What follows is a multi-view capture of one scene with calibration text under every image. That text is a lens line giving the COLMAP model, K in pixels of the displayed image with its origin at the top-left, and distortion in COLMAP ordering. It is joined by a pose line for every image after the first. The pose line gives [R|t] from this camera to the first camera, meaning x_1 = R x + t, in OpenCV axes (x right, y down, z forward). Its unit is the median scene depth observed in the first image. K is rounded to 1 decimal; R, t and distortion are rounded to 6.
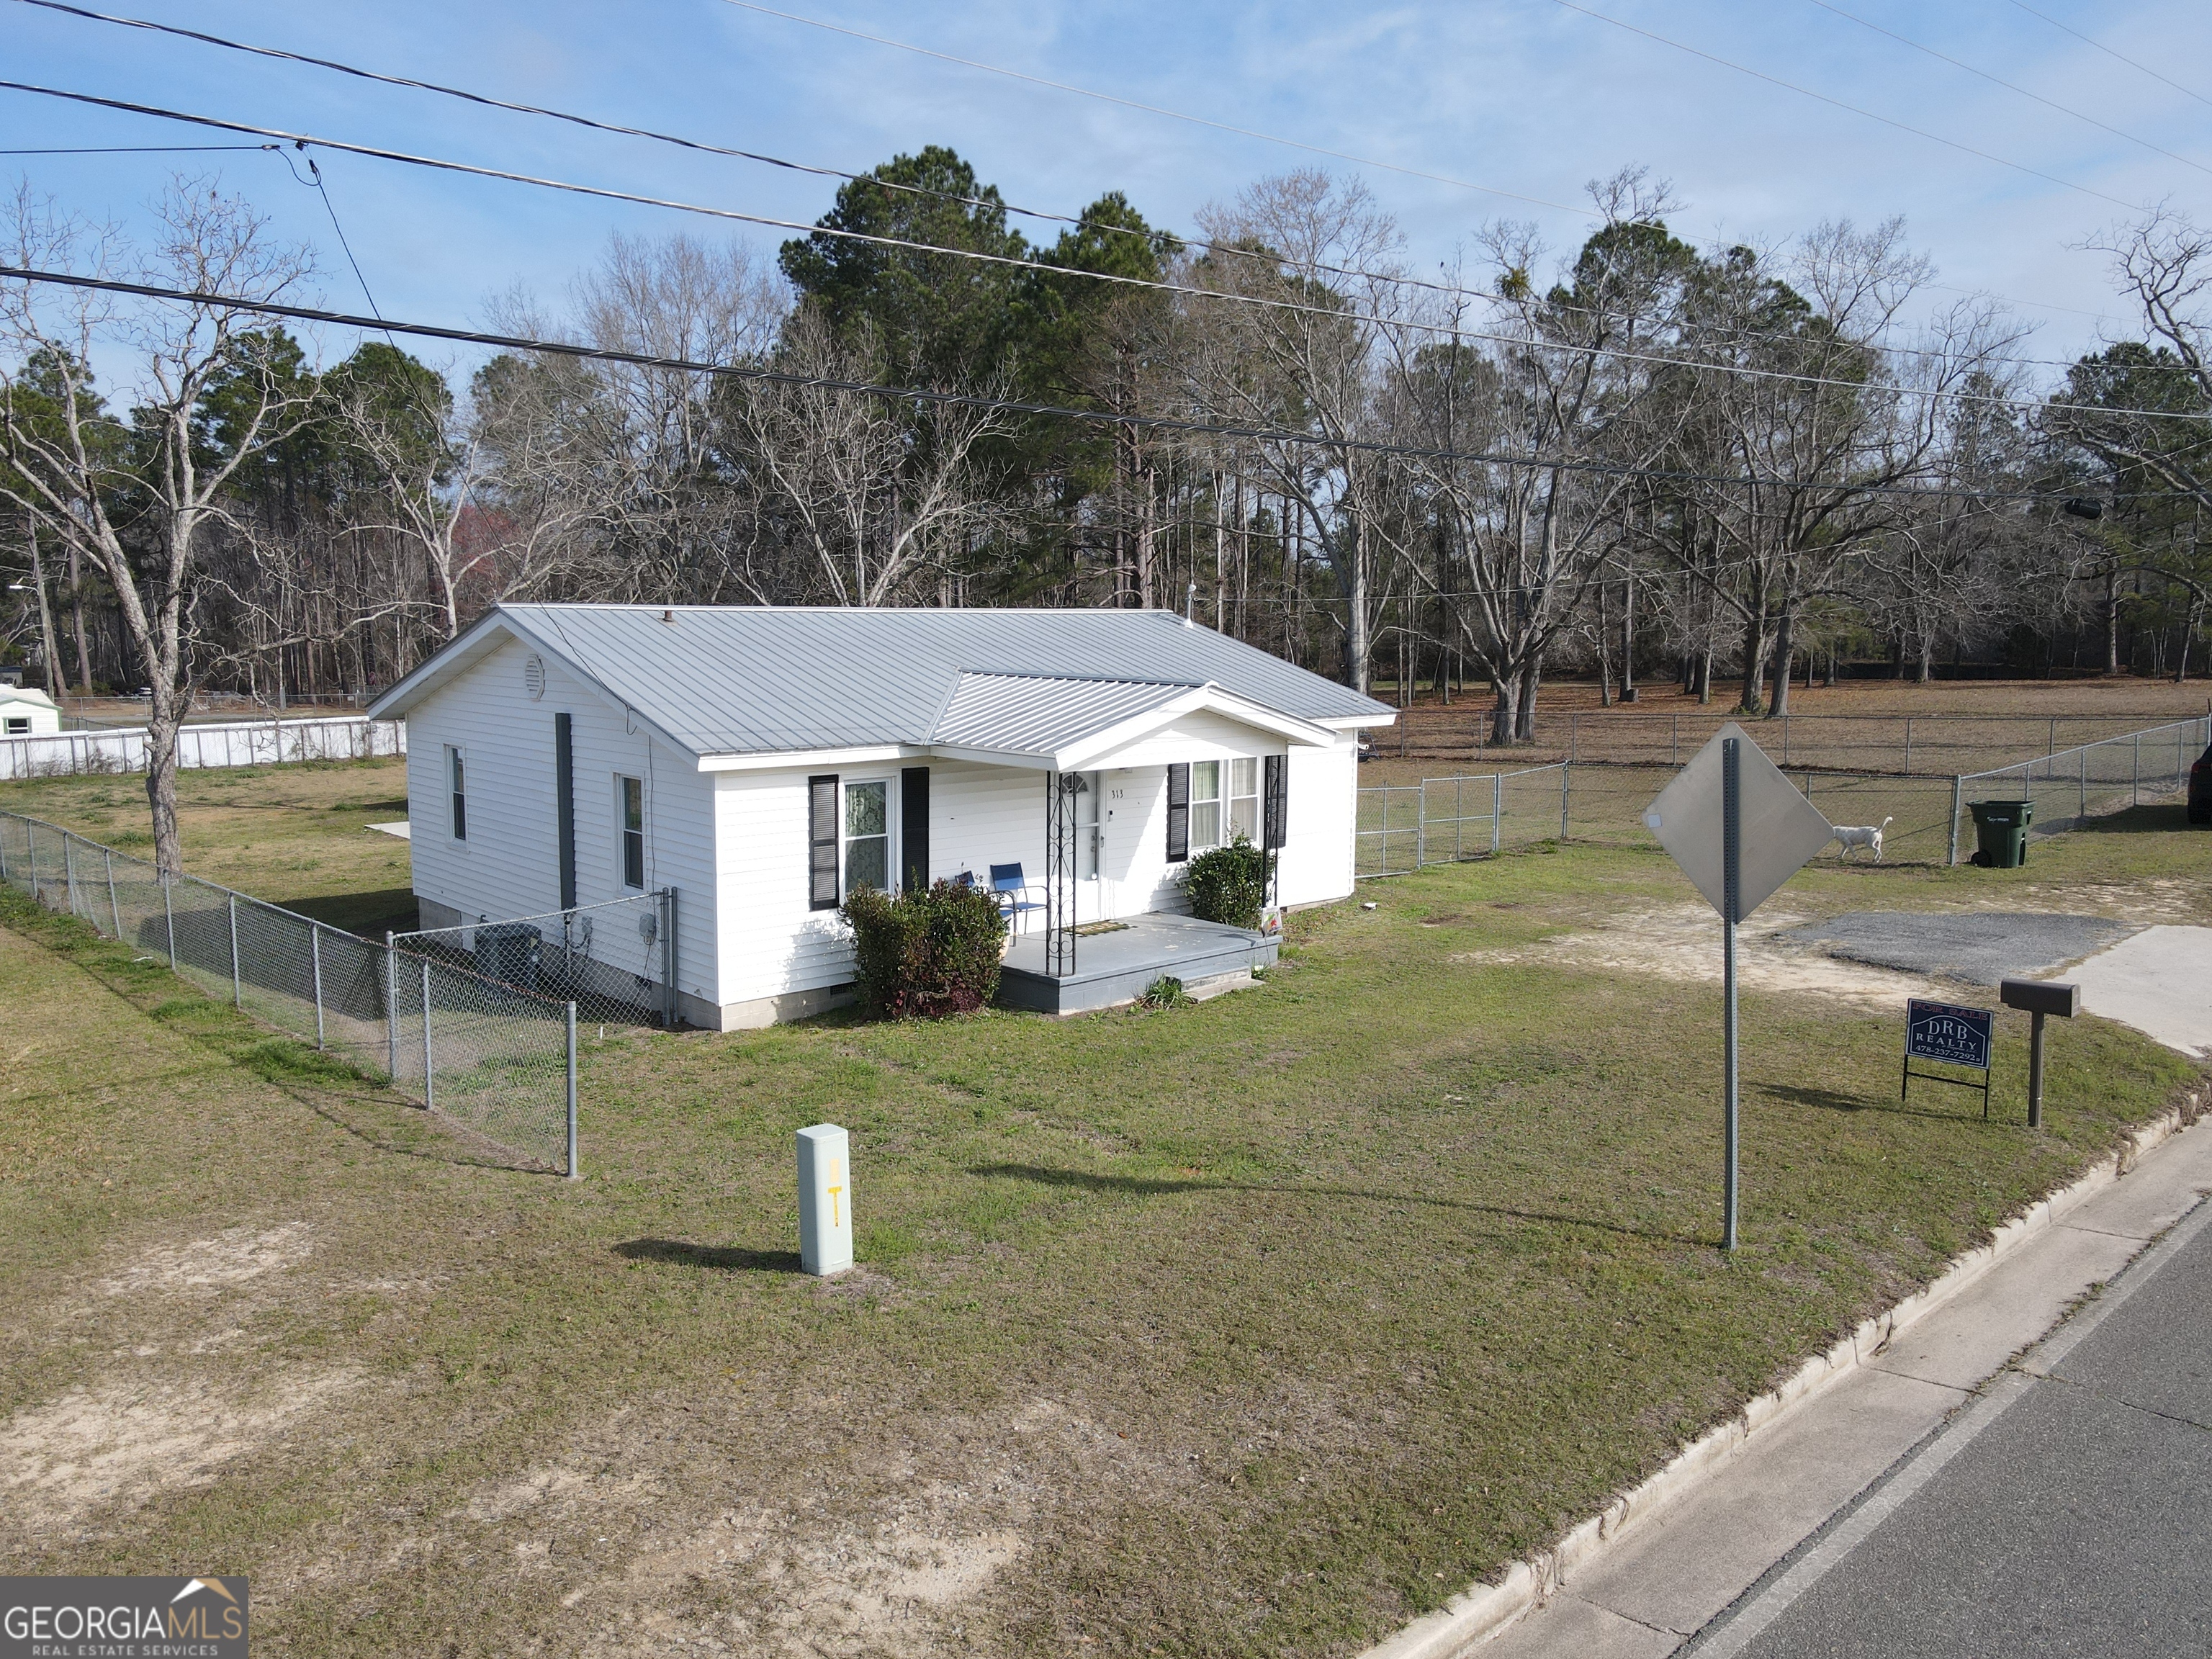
lens RADIAL K [[1605.7, 0, 1106.0], [0, 1605.7, 829.5], [0, 0, 1]] dist [0.010526, 0.005489]
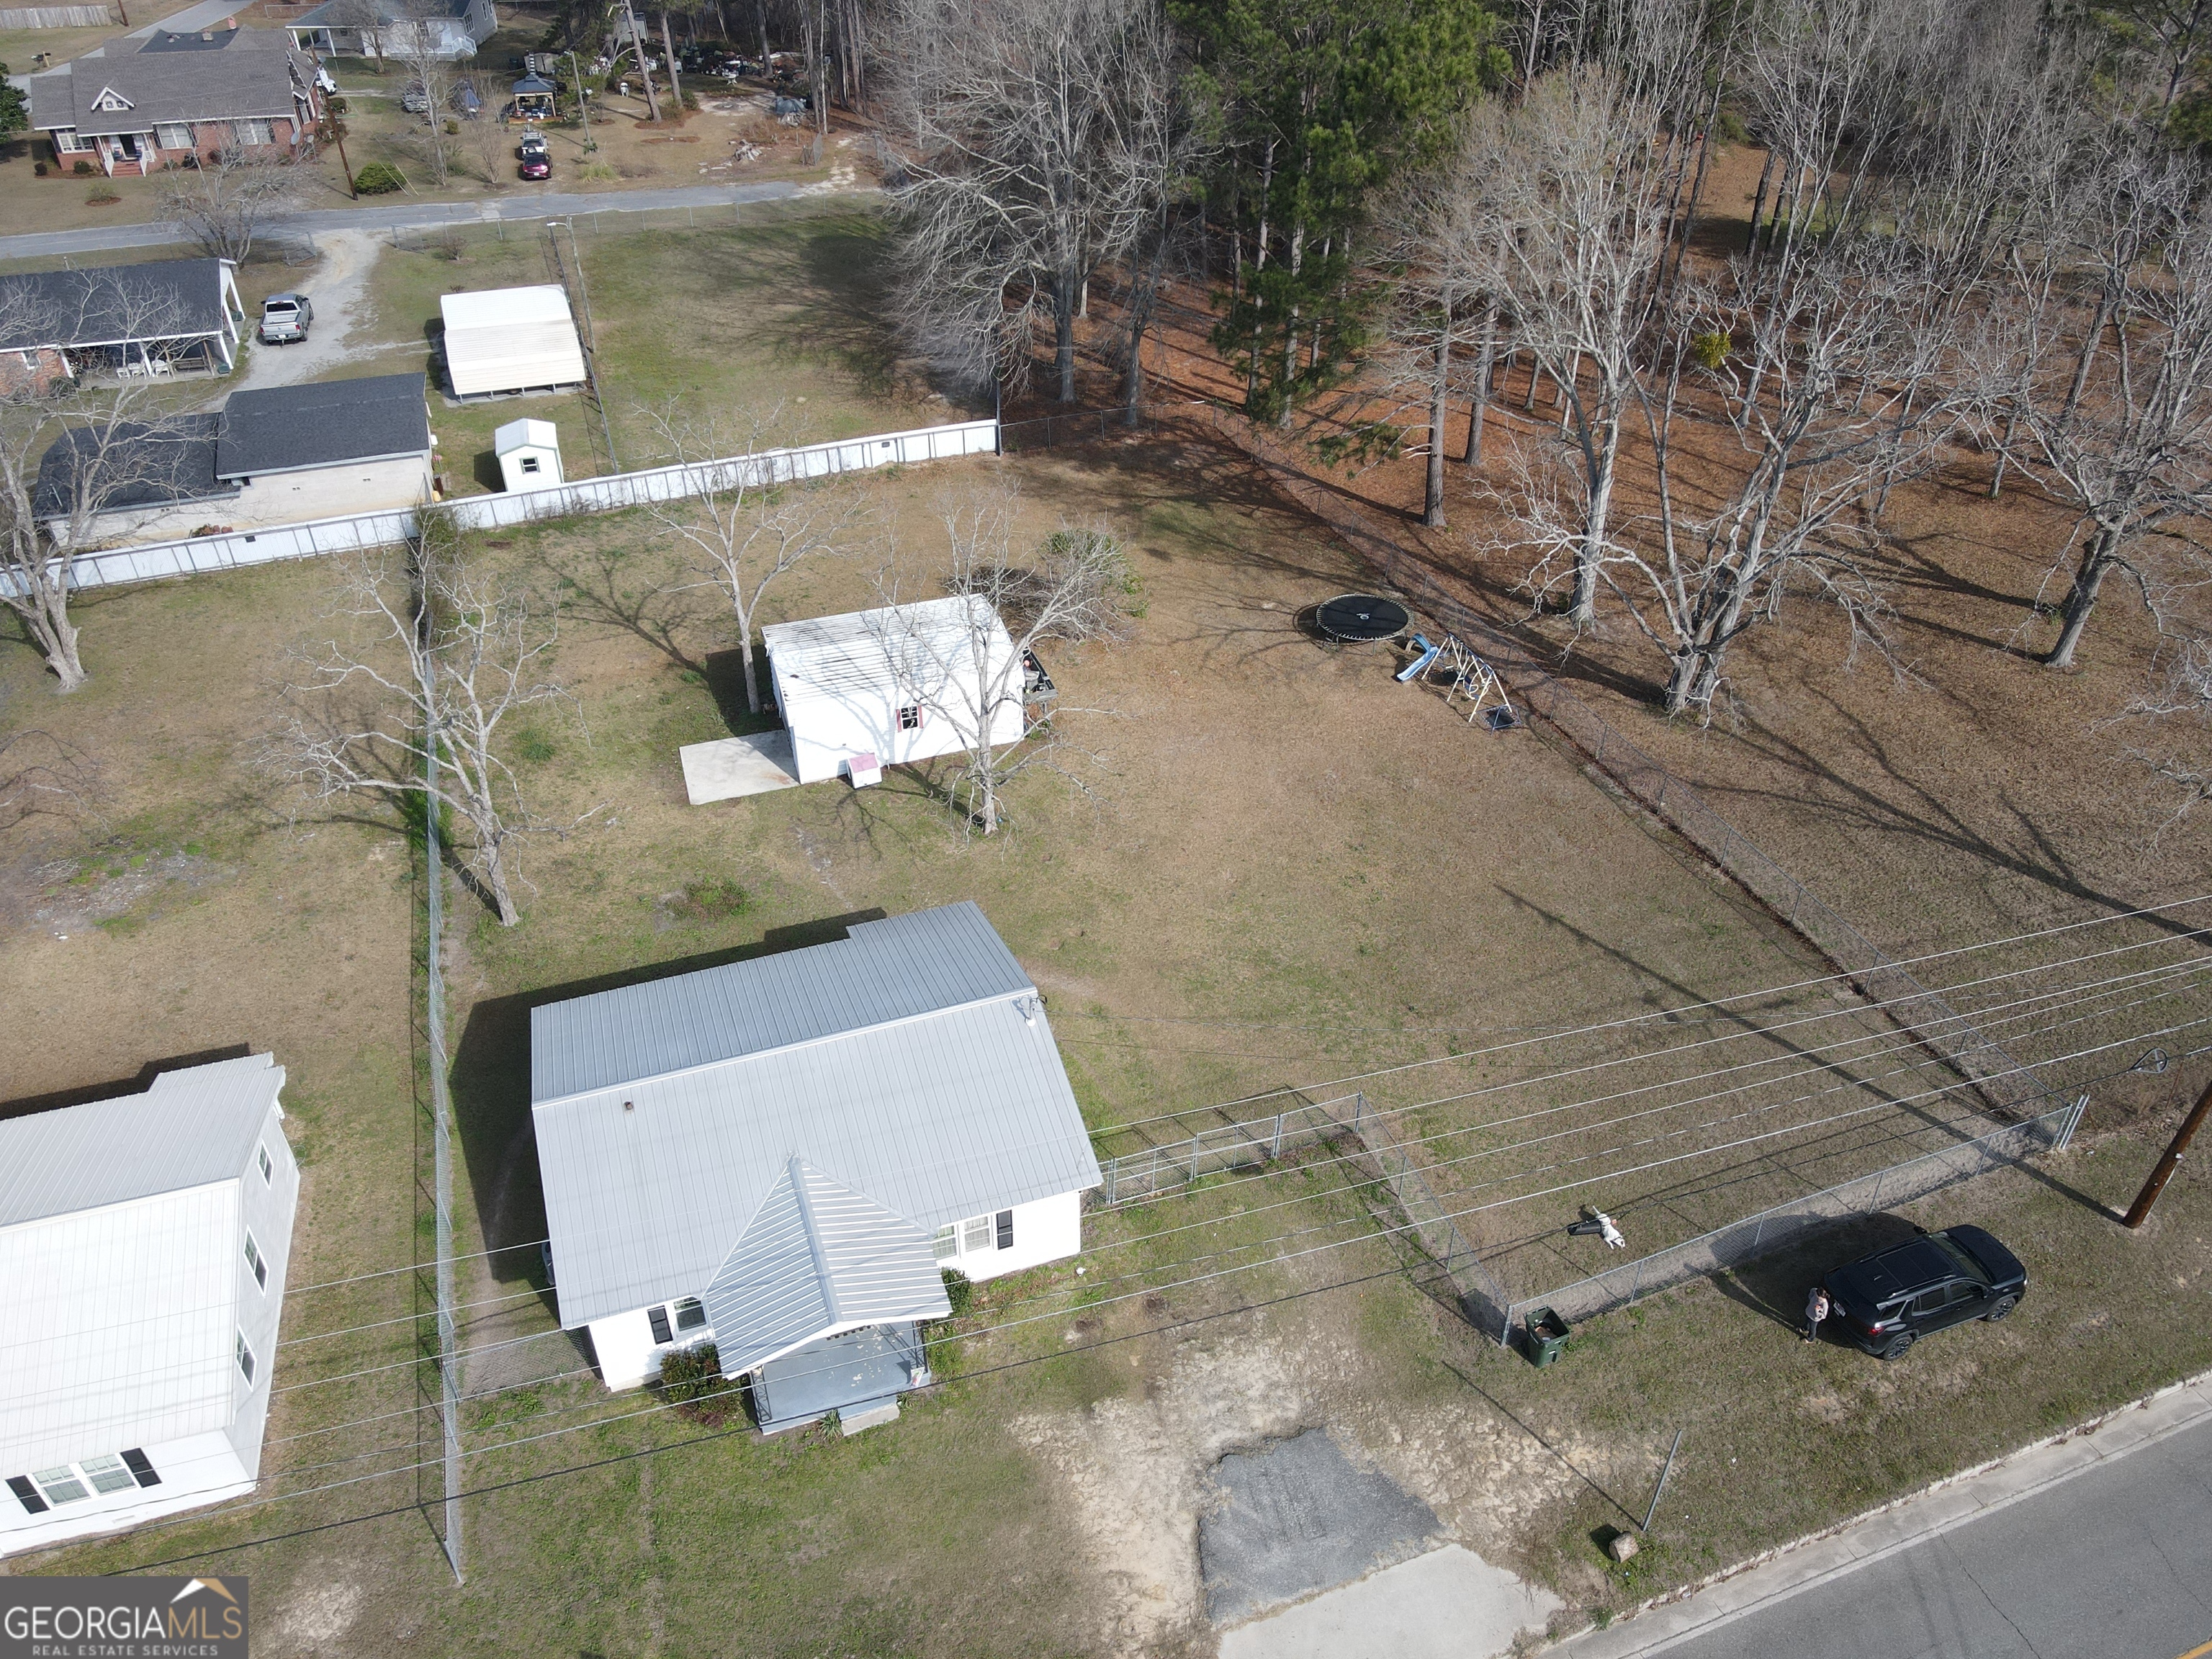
lens RADIAL K [[1612.1, 0, 1109.8], [0, 1612.1, 825.4], [0, 0, 1]] dist [-0.007656, 0.052523]
pose [[0.920898, 0.222752, -0.319888, 0.263939], [-0.040202, 0.870537, 0.490458, -0.484077], [0.387724, -0.438801, 0.810631, -0.024198]]
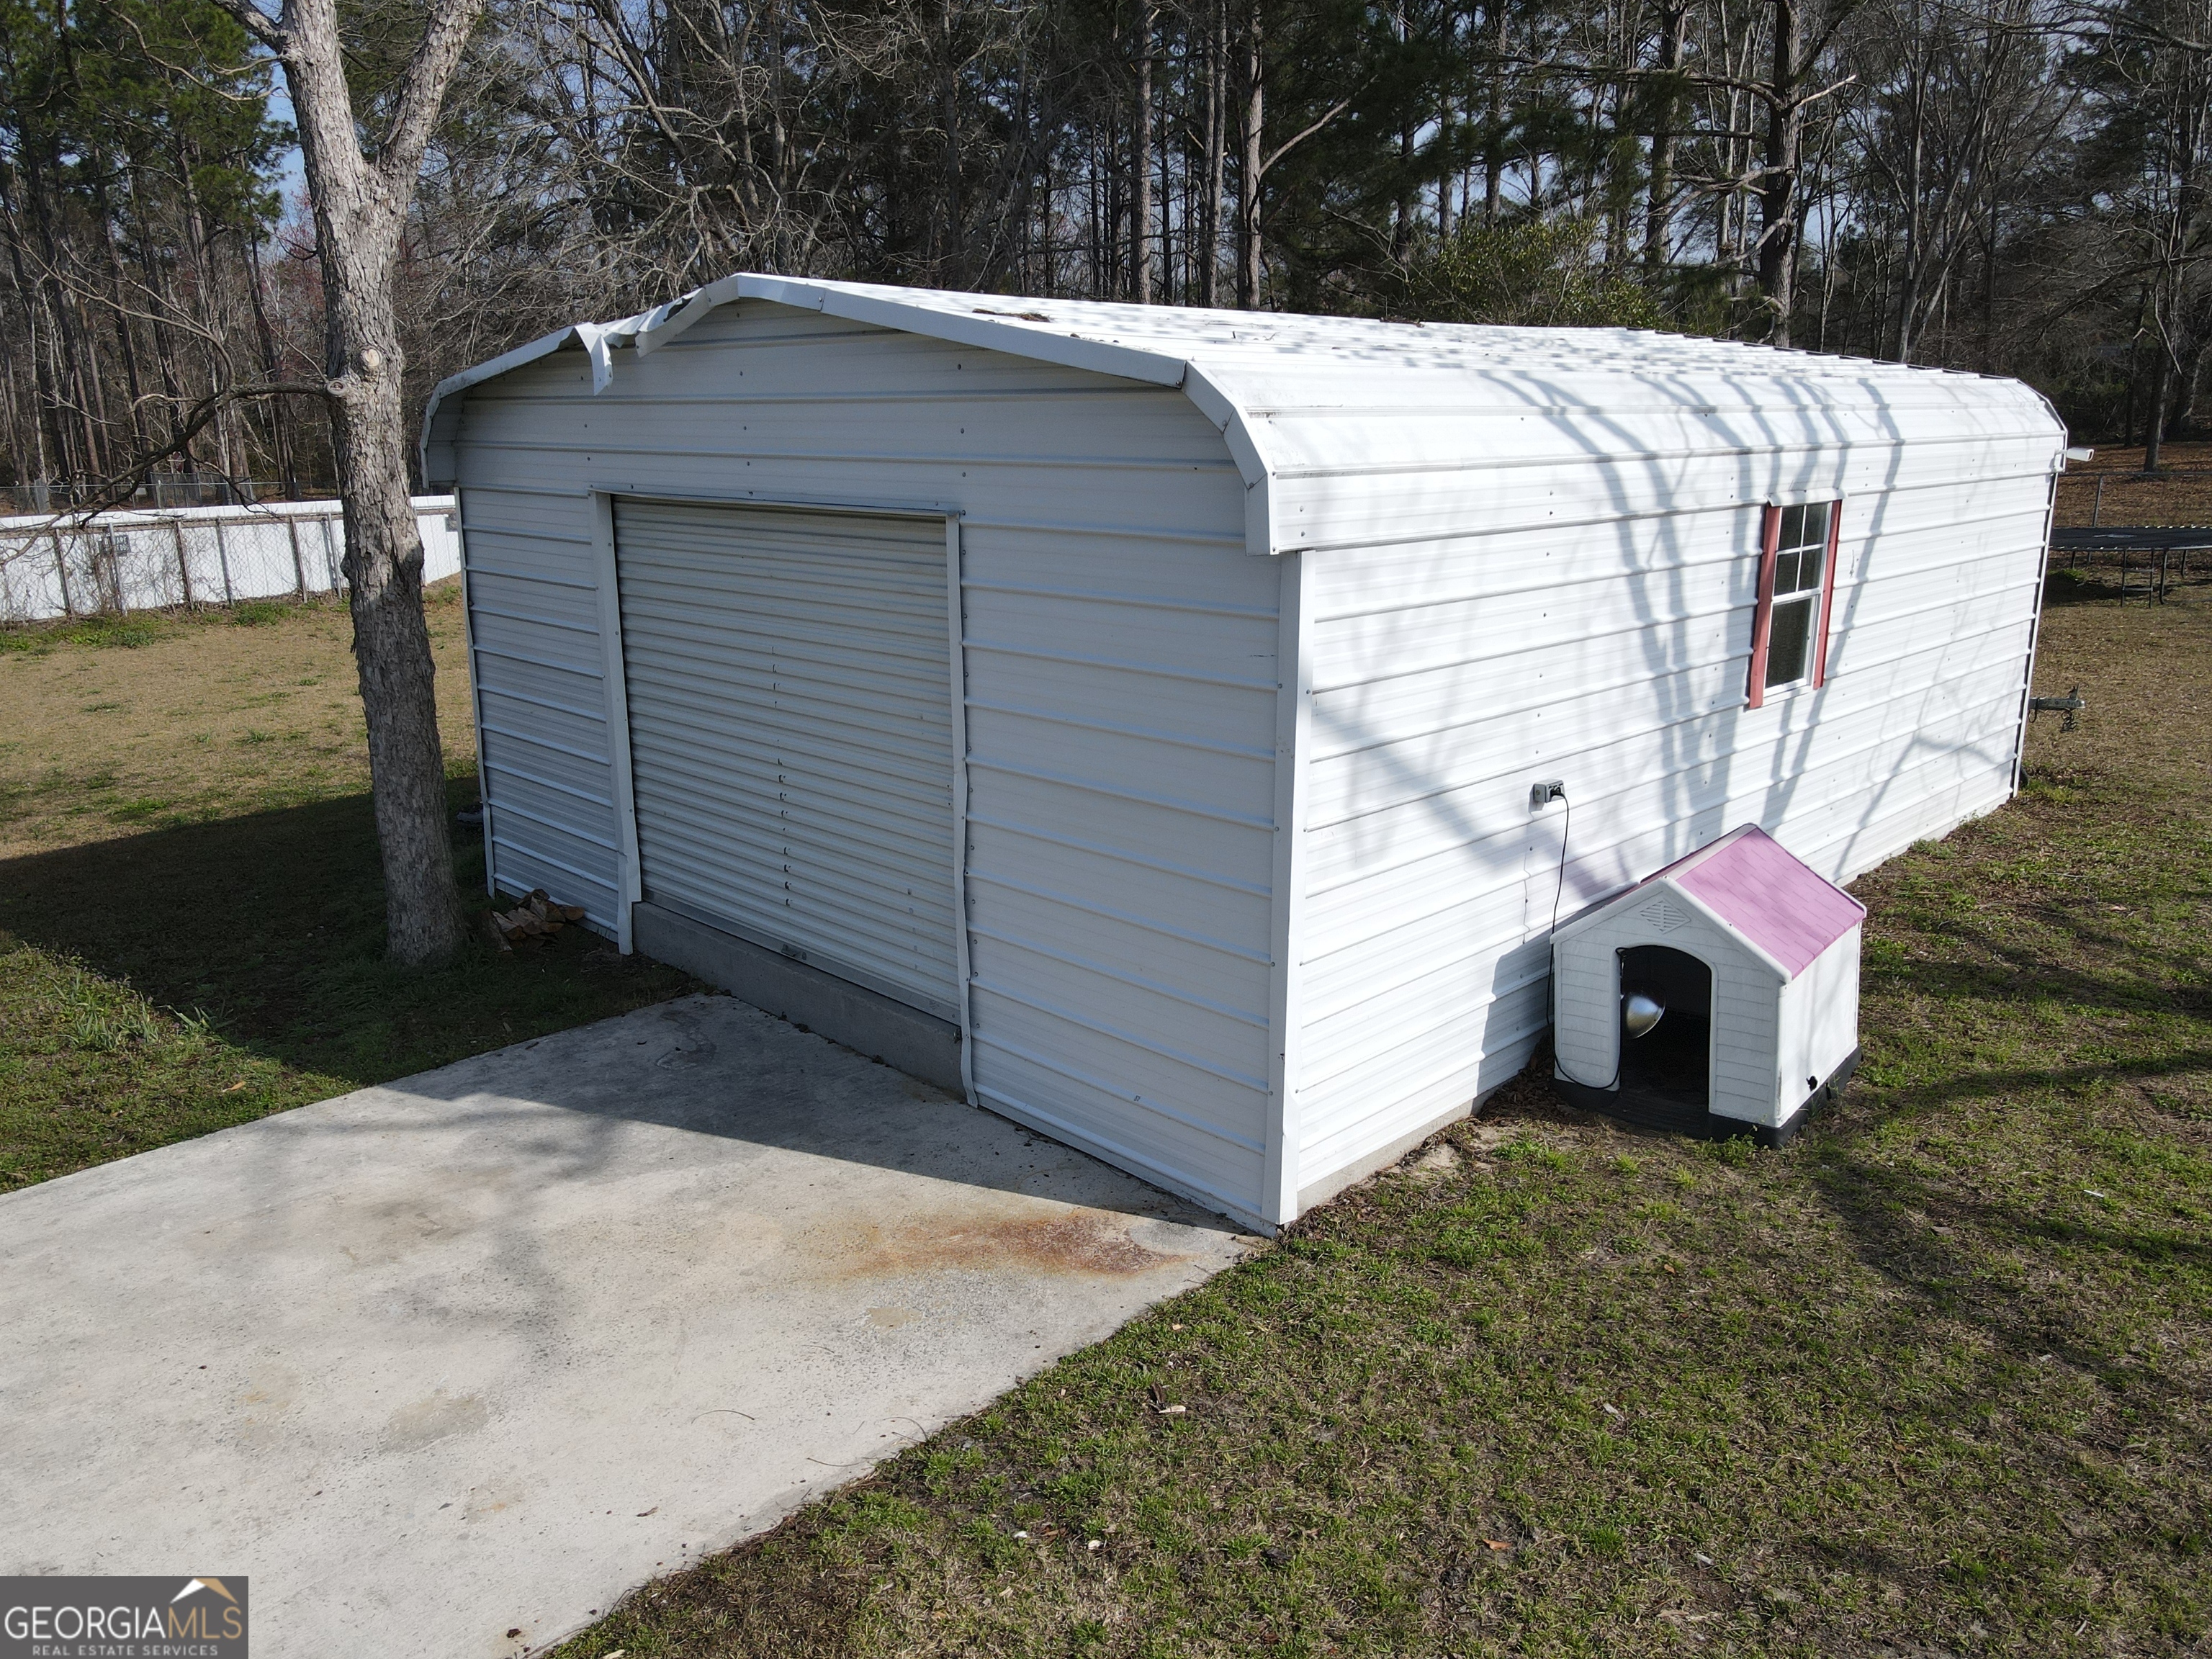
lens RADIAL K [[1612.1, 0, 1109.8], [0, 1612.1, 825.4], [0, 0, 1]] dist [-0.007656, 0.052523]
pose [[0.997316, -0.032771, 0.065478, -0.262213], [0.024438, 0.991951, 0.124239, -0.040688], [-0.069022, -0.122306, 0.990090, 0.633672]]
